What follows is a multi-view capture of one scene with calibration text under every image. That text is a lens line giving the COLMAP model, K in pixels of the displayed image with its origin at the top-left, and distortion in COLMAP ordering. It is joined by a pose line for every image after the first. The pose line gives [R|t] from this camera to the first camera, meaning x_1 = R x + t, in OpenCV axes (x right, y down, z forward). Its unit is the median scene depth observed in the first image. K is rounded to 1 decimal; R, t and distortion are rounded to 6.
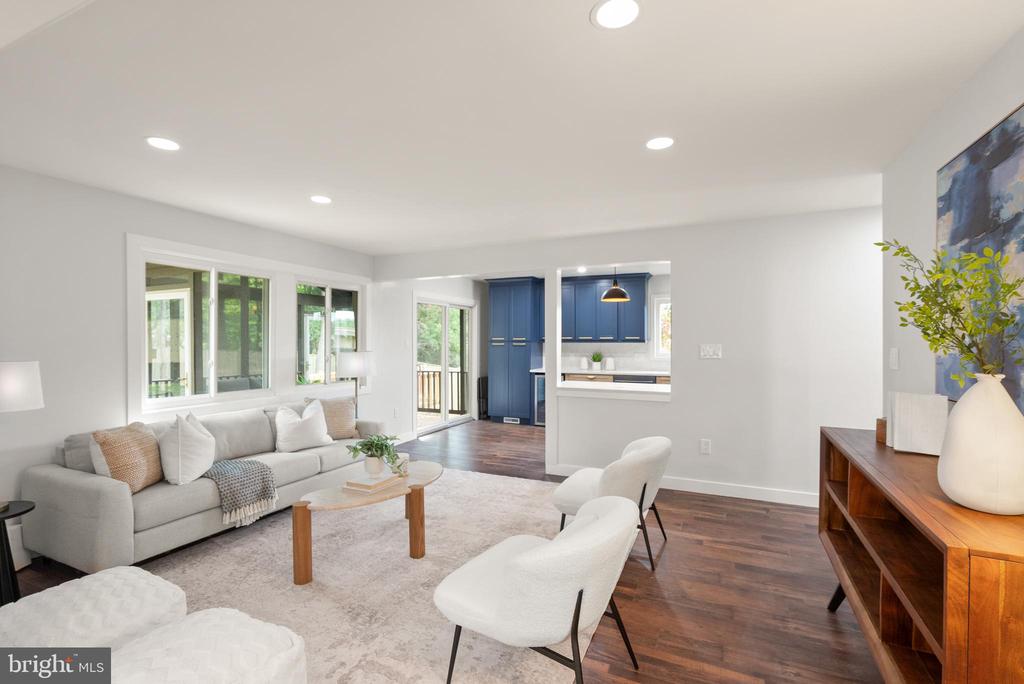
lens RADIAL K [[474.6, 0, 504.1], [0, 474.6, 350.0], [0, 0, 1]] dist [-0.004226, -0.000279]
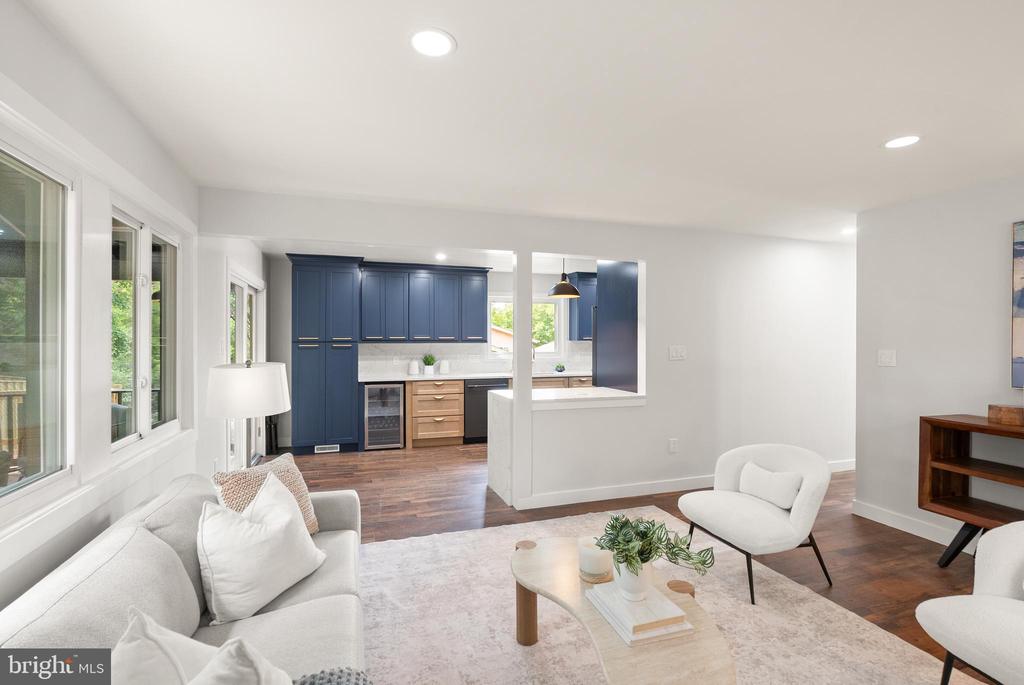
lens RADIAL K [[474.6, 0, 504.1], [0, 474.6, 350.5], [0, 0, 1]] dist [-0.004226, -0.000279]
pose [[0.727549, -0.014836, 0.685895, -0.370221], [0.012005, 0.999888, 0.008894, -0.009996], [-0.685951, 0.001763, 0.727646, 0.350581]]
